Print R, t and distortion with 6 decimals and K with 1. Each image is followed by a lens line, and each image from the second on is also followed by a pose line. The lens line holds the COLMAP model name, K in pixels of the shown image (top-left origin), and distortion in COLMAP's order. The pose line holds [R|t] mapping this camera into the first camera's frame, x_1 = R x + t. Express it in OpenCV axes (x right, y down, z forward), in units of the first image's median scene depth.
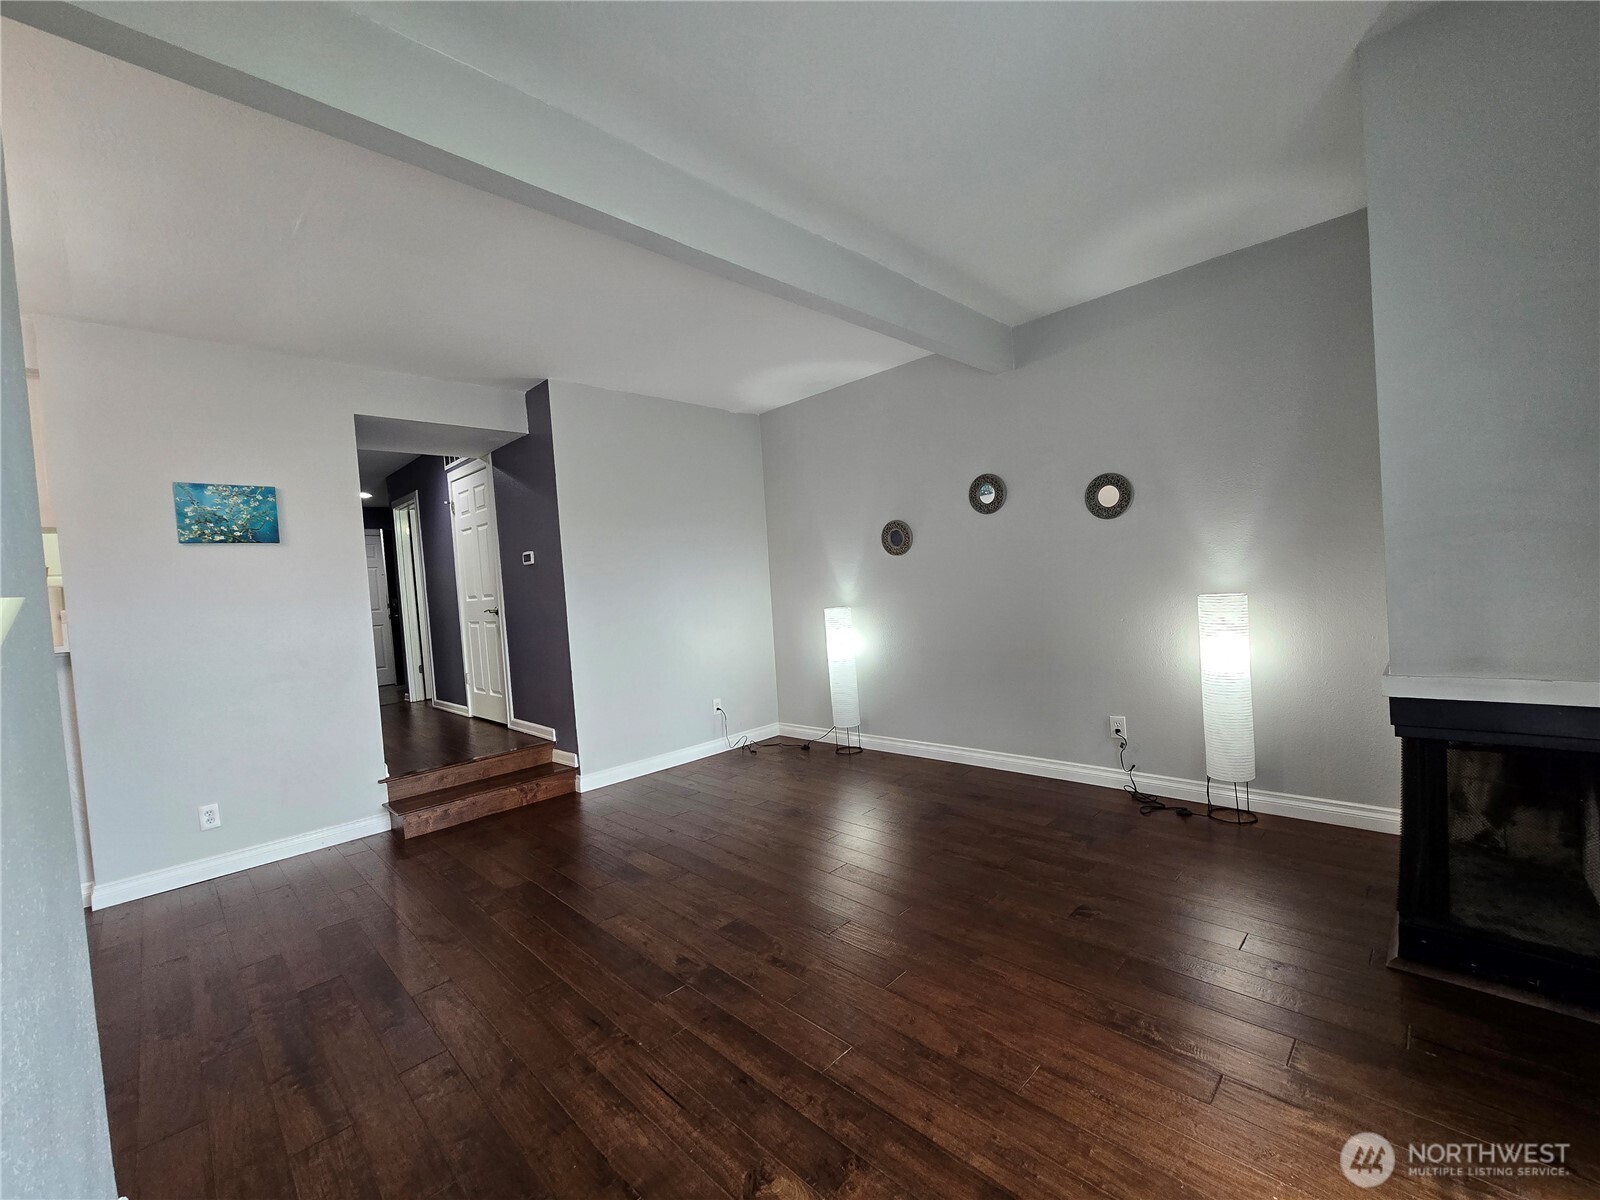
lens RADIAL K [[655.2, 0, 793.8], [0, 655.2, 607.0], [0, 0, 1]] dist [-0.002951, -0.000323]
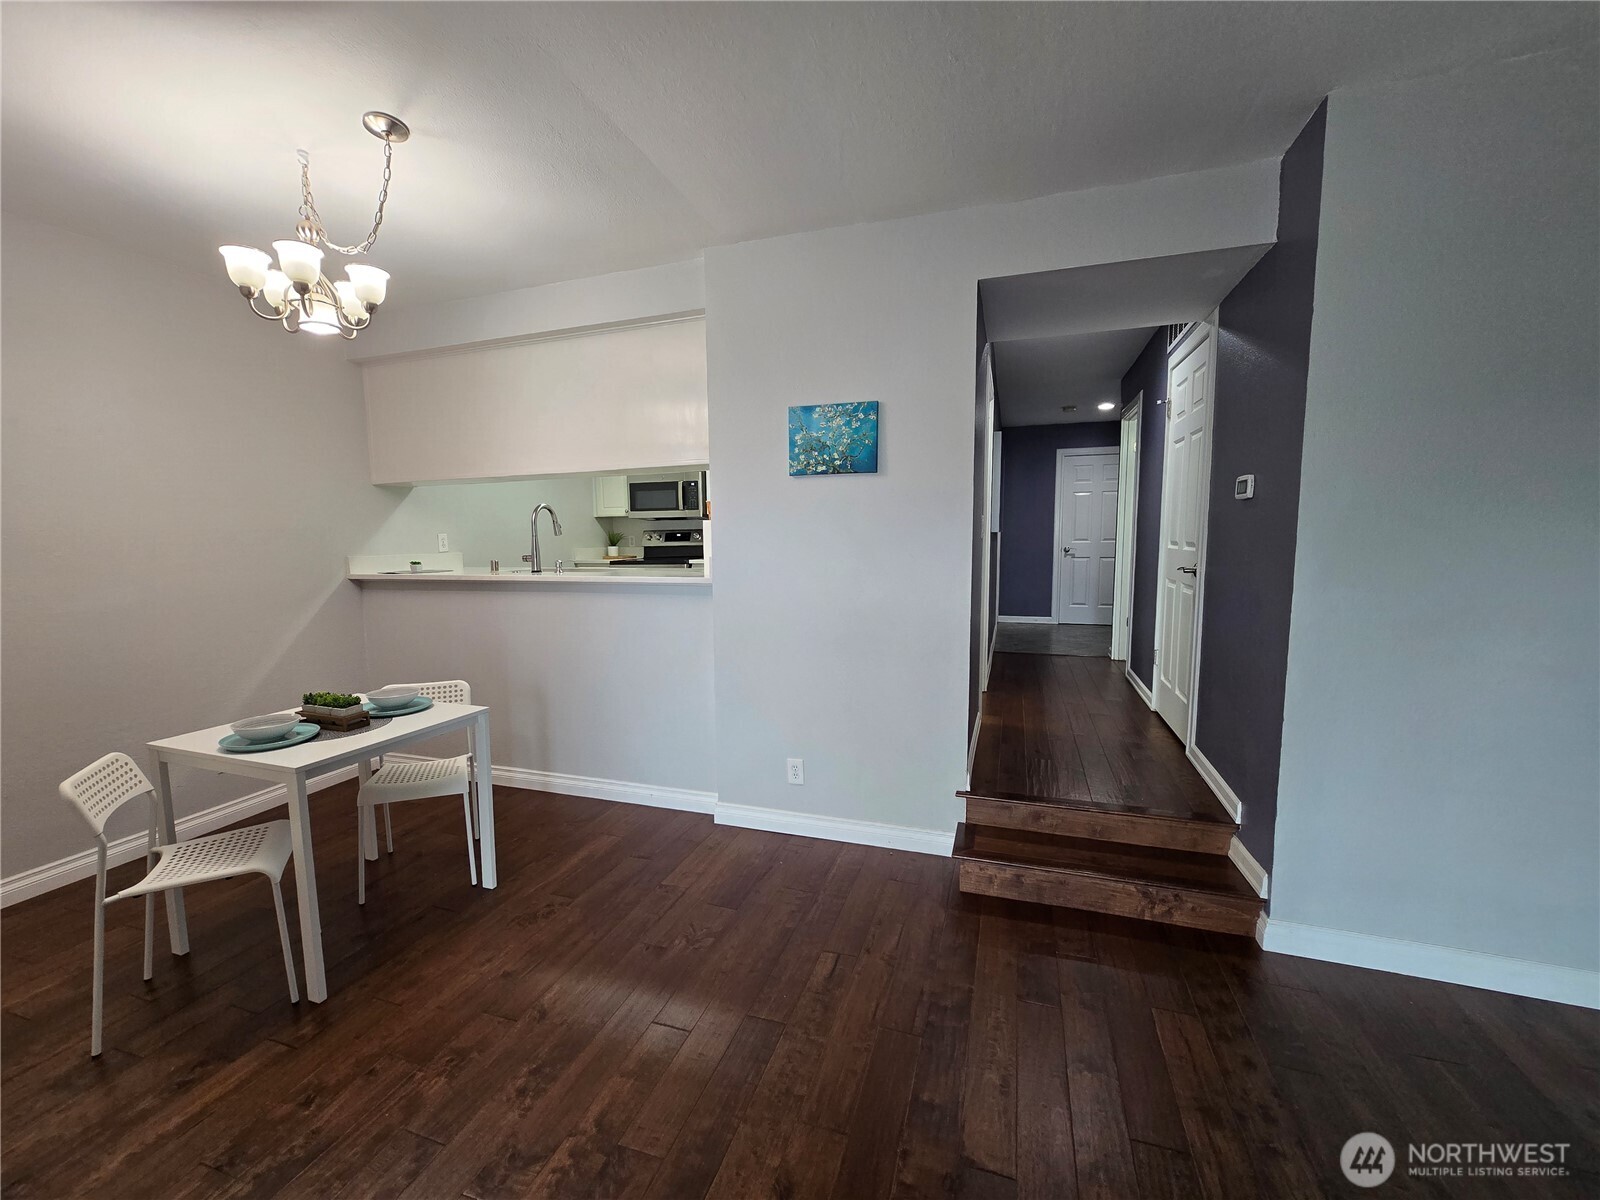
lens RADIAL K [[655.2, 0, 793.8], [0, 655.2, 607.0], [0, 0, 1]] dist [-0.002951, -0.000323]
pose [[0.447568, 0.162964, -0.879276, -0.101937], [-0.050594, 0.986295, 0.157045, -0.057499], [0.892818, -0.025803, 0.449679, 0.556089]]
